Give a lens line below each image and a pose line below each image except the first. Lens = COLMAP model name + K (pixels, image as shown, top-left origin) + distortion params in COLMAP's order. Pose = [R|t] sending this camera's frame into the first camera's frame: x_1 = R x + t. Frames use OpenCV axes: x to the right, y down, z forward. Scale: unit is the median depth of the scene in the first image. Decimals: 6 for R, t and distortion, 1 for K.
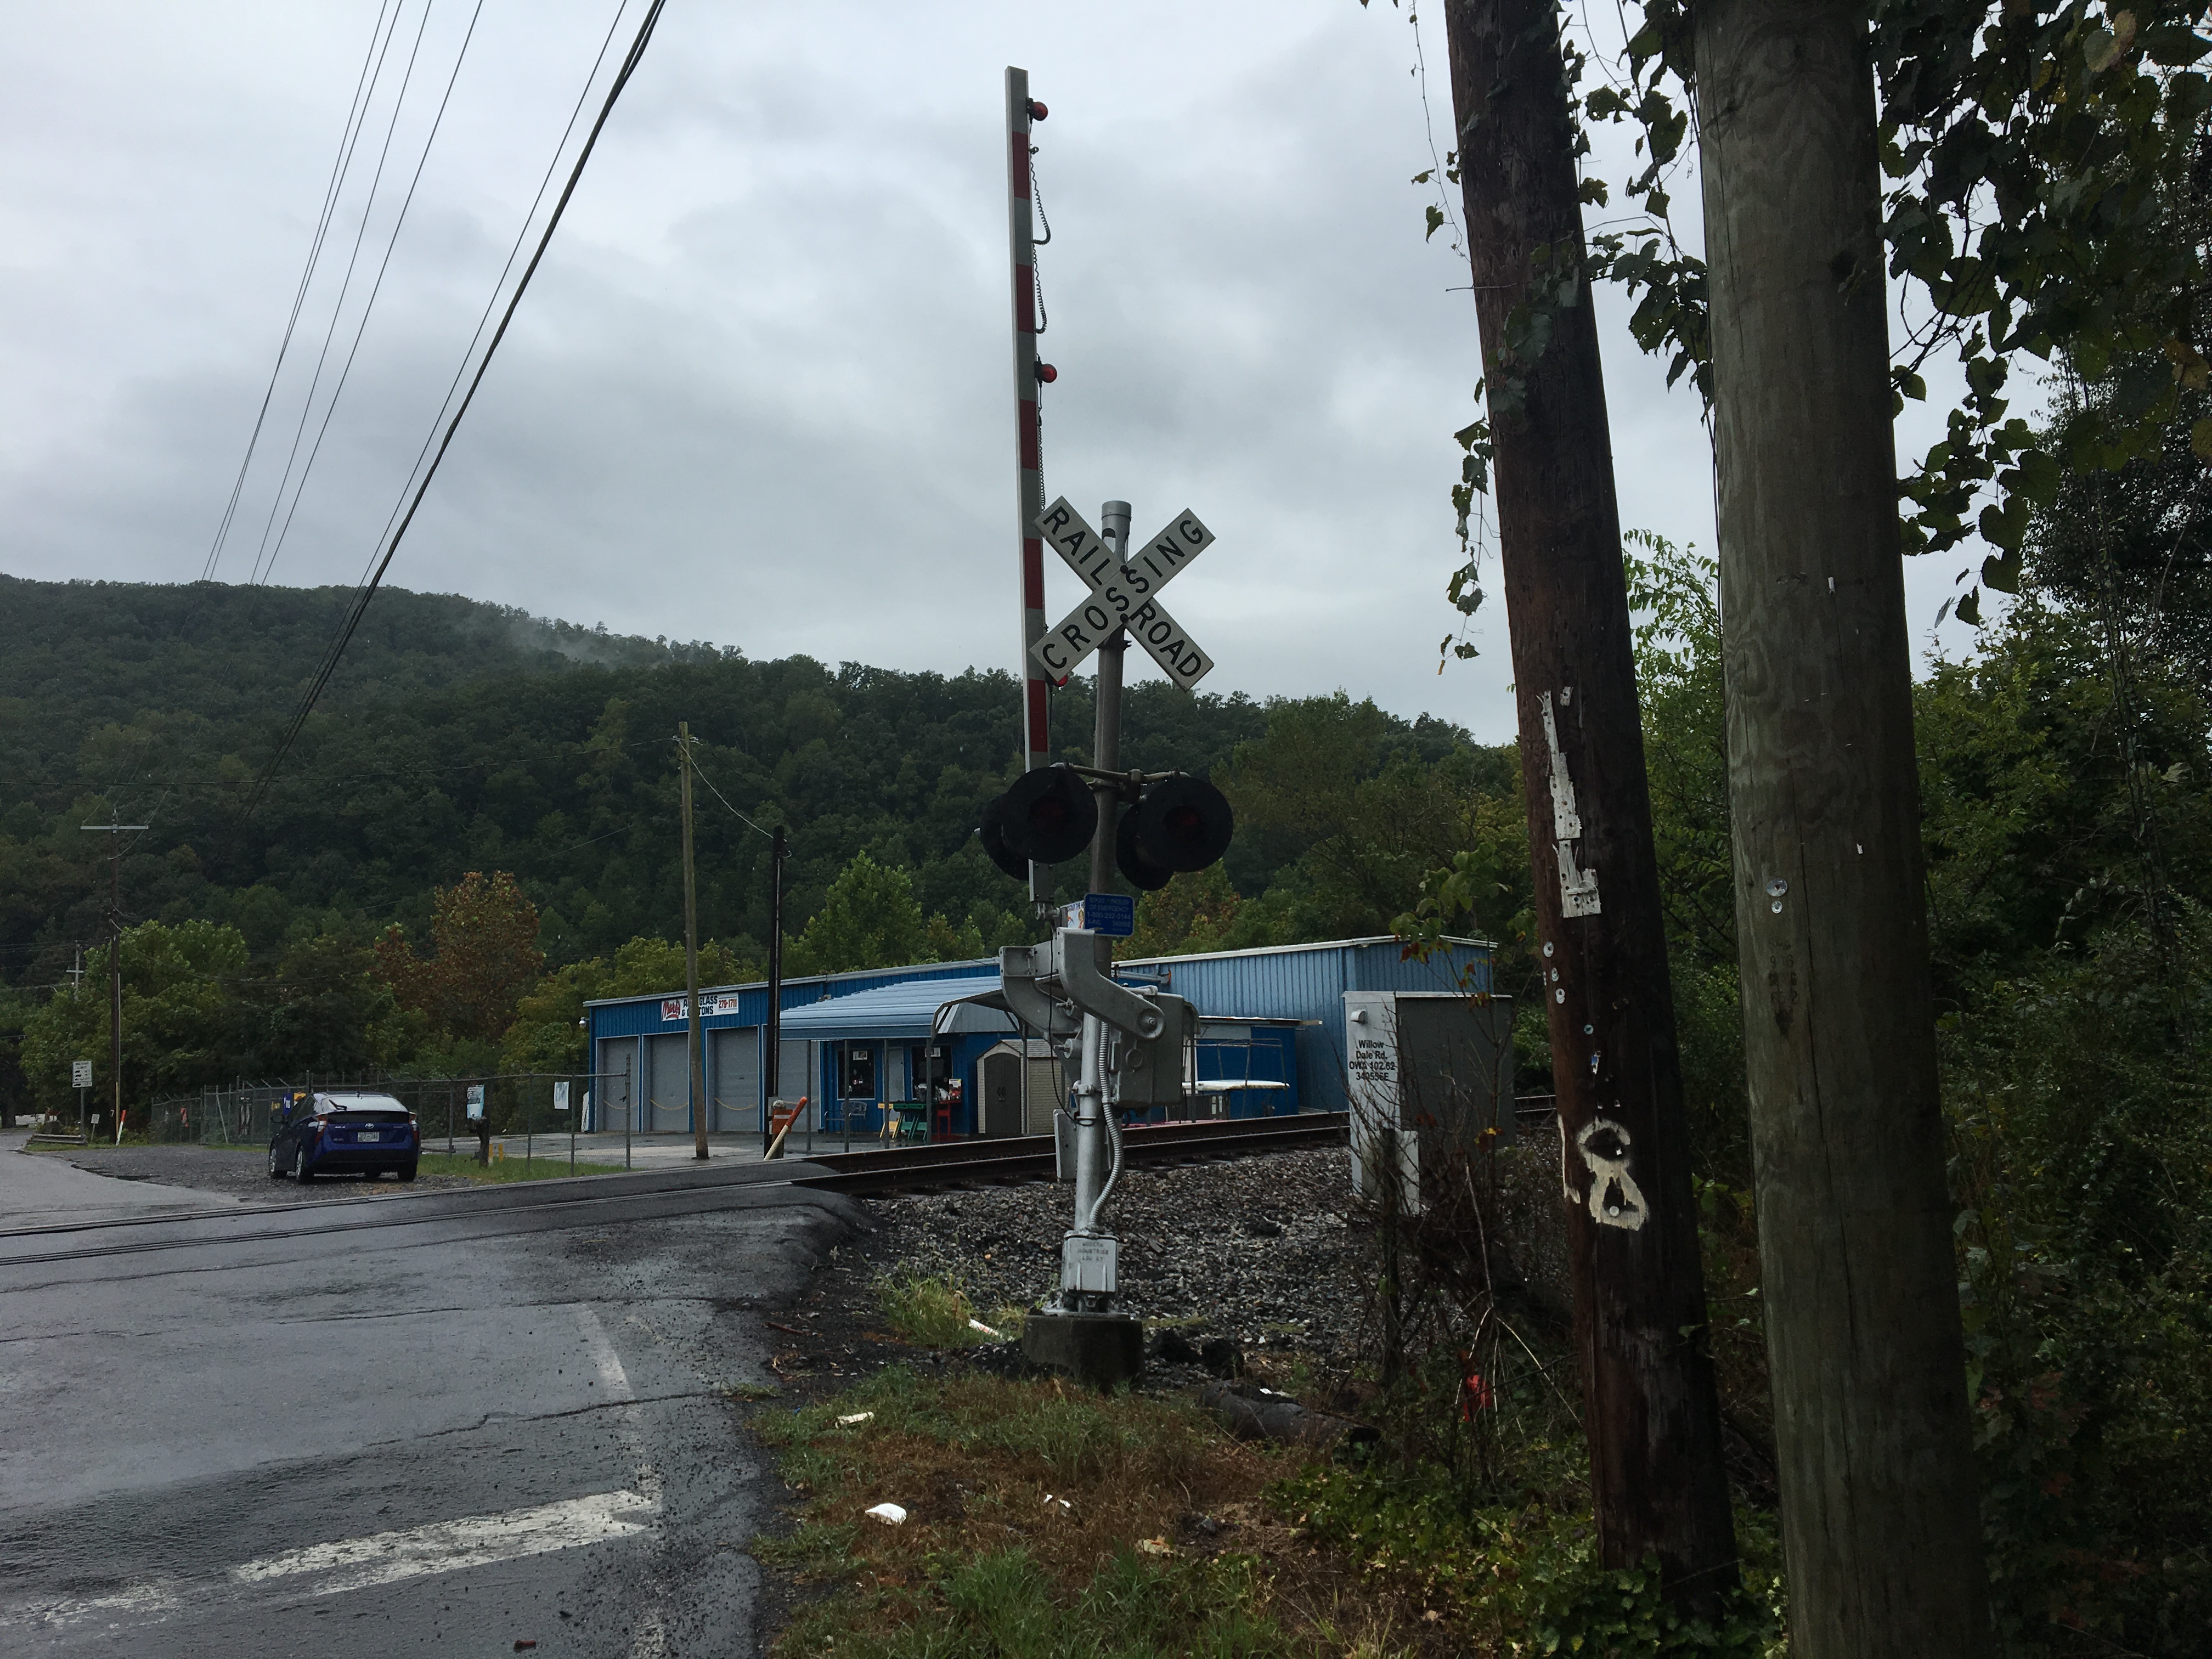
lens RADIAL K [[1831.2, 0, 1067.6], [0, 1831.2, 829.7], [0, 0, 1]] dist [0.095201, -0.174345]
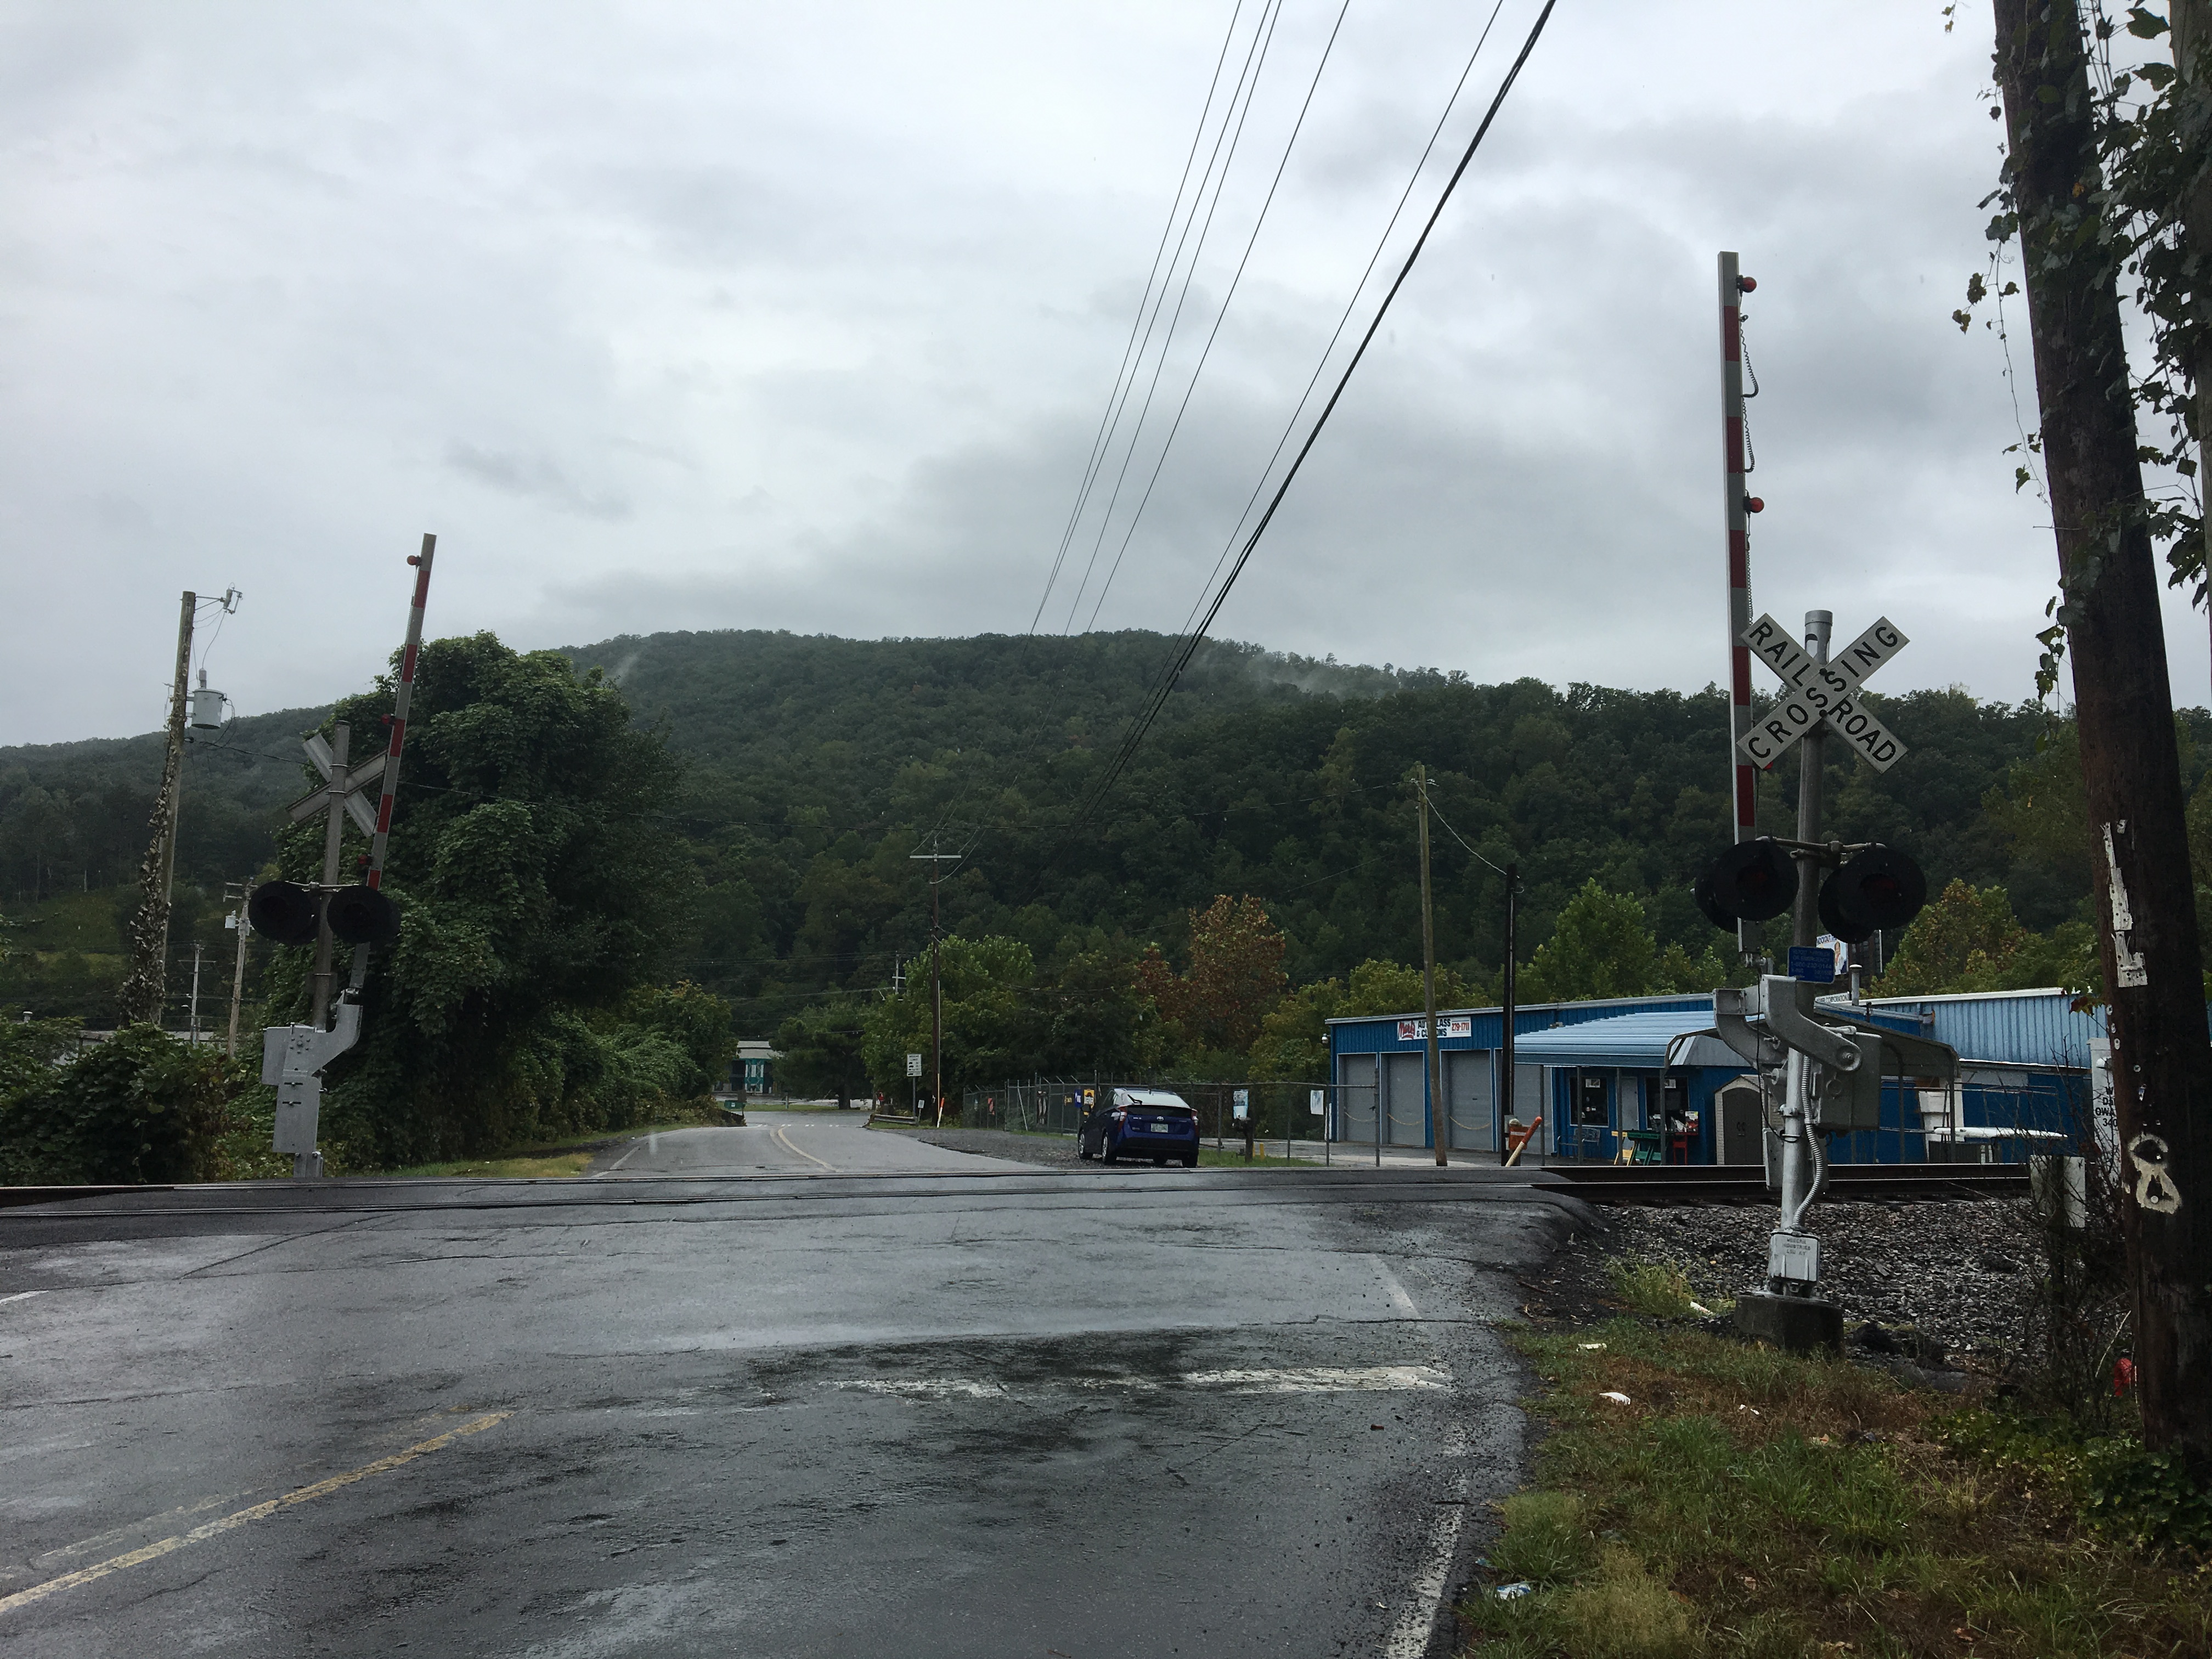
lens RADIAL K [[1831.2, 0, 1067.6], [0, 1831.2, 829.7], [0, 0, 1]] dist [0.095201, -0.174345]
pose [[0.925210, -0.005310, -0.379419, 0.011286], [0.000771, 0.999926, -0.012114, -0.009126], [0.379455, 0.010915, 0.925146, -0.098760]]
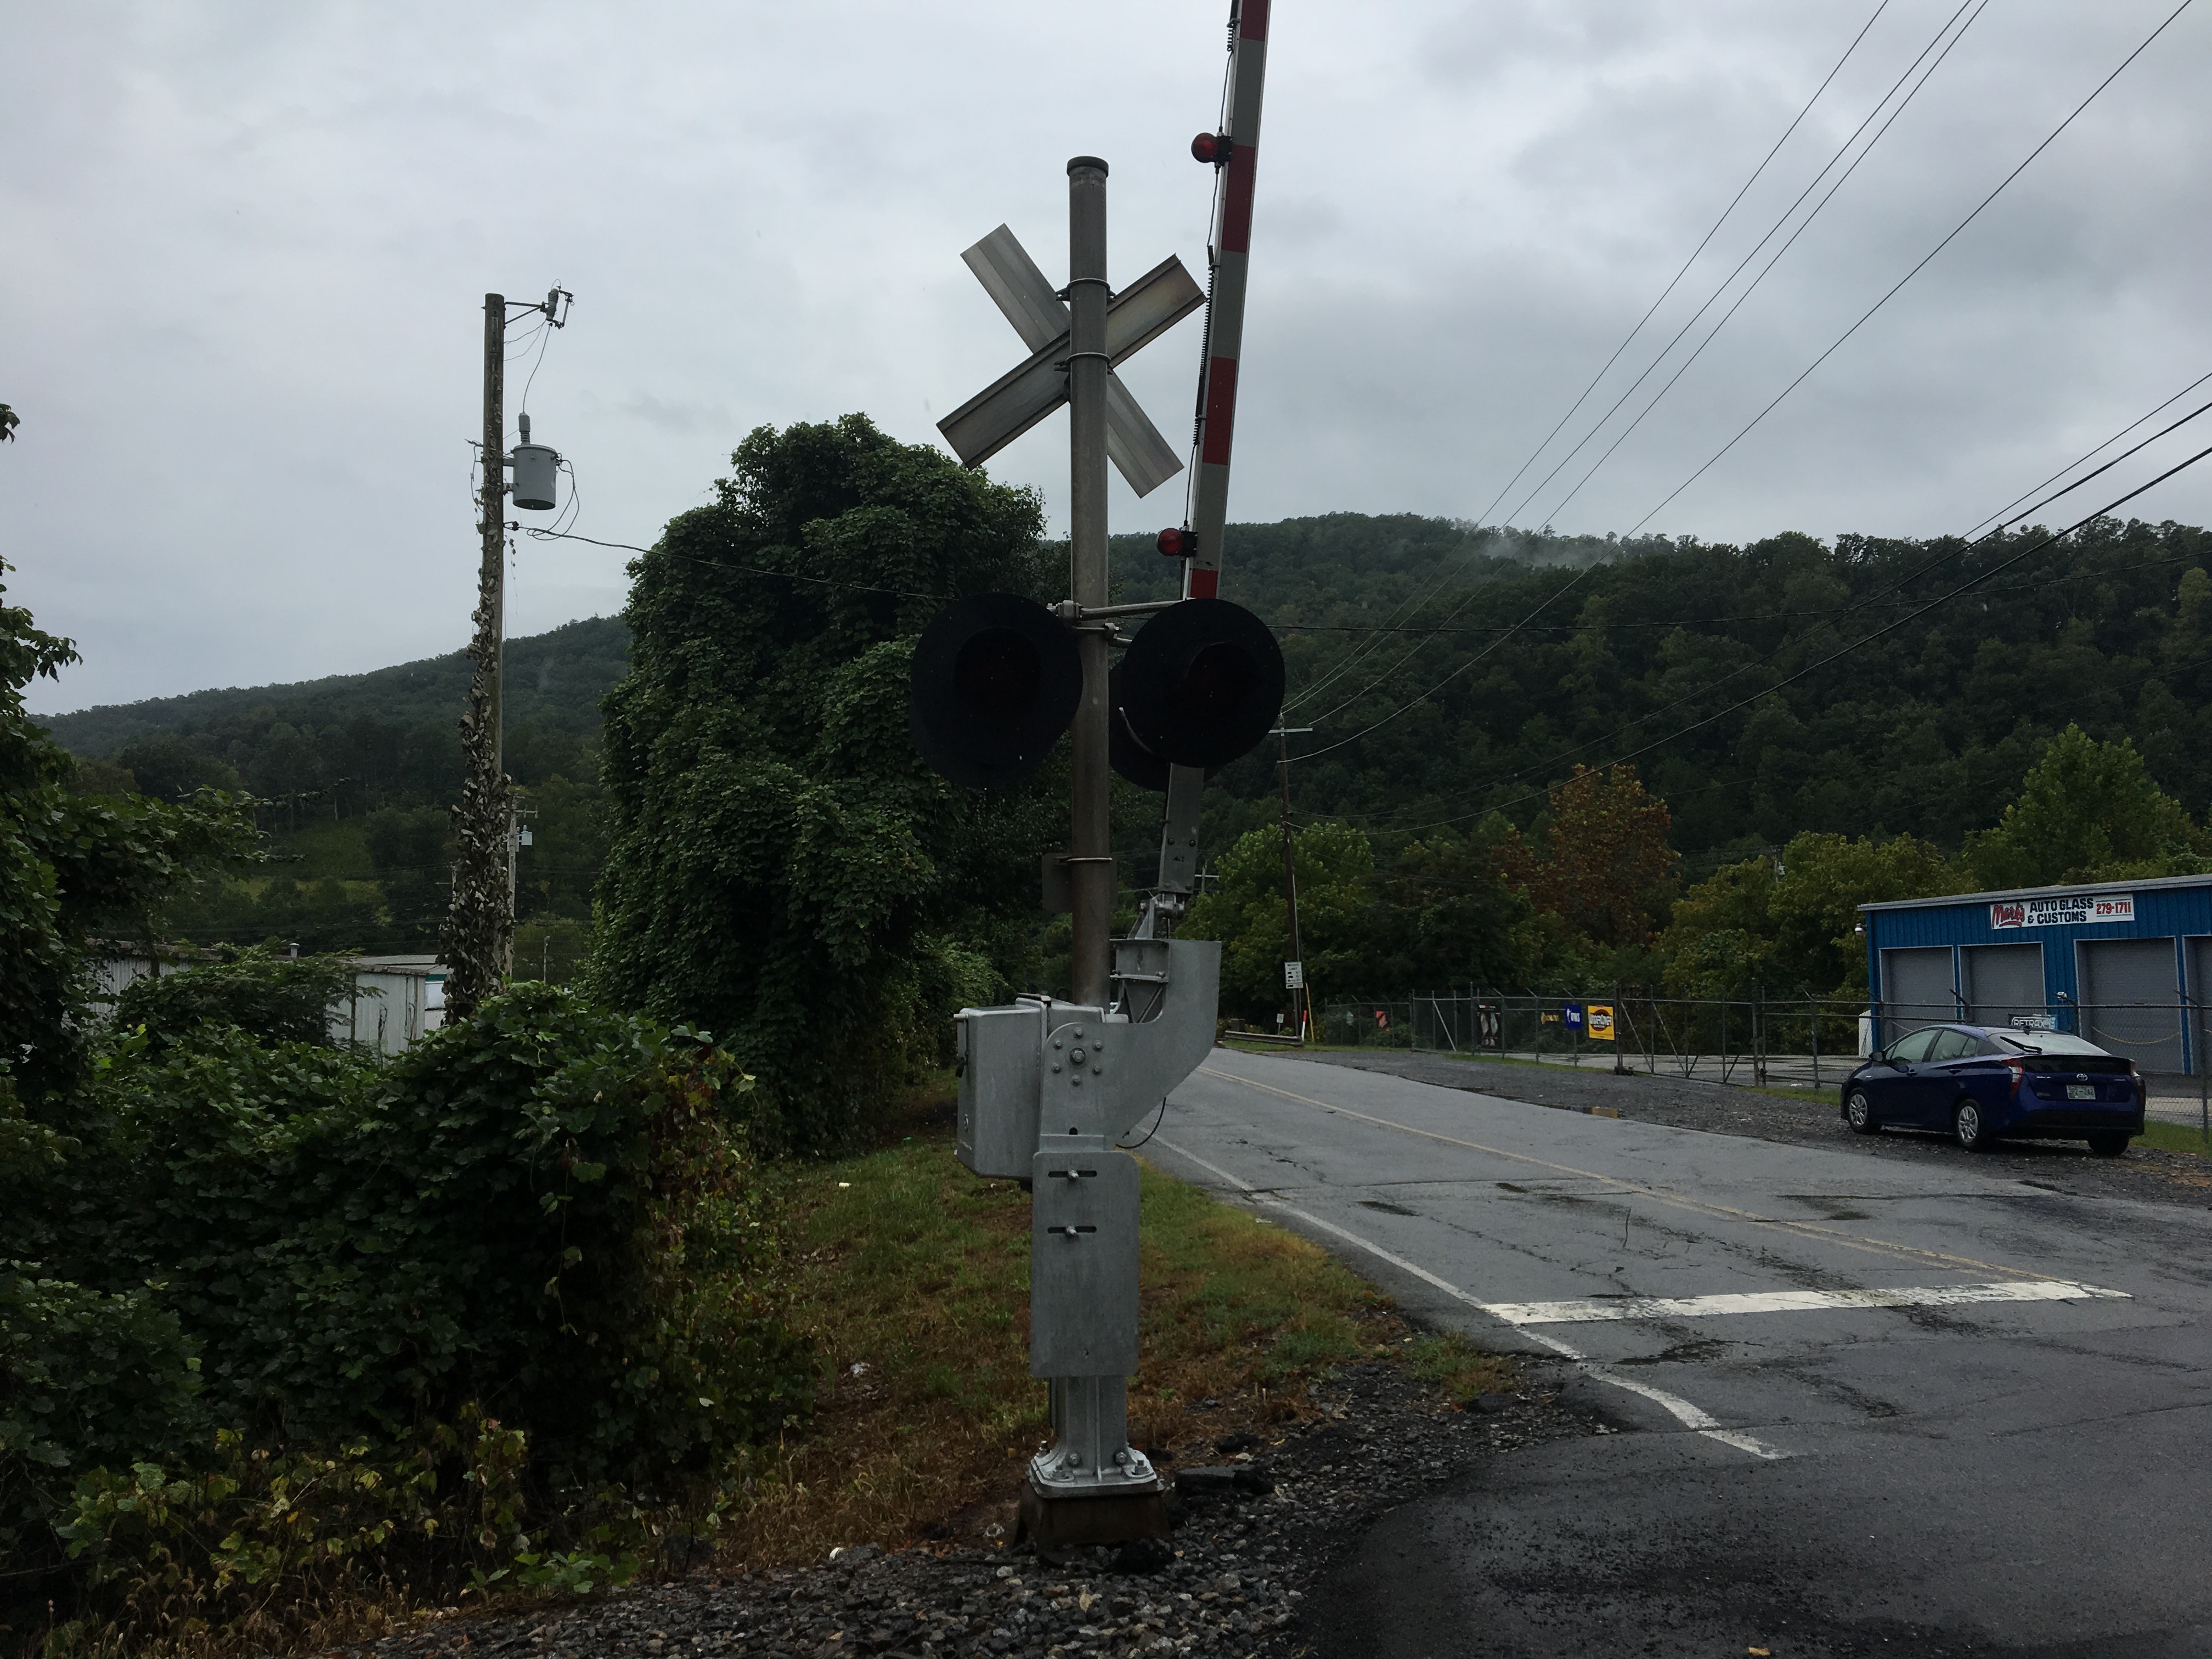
lens RADIAL K [[1752.7, 0, 1041.9], [0, 1752.7, 842.4], [0, 0, 1]] dist [0.094229, -0.138778]
pose [[0.879428, -0.016141, -0.475759, -0.389685], [0.043141, 0.998015, 0.045885, 0.021859], [0.474074, -0.060877, 0.878378, 0.215201]]
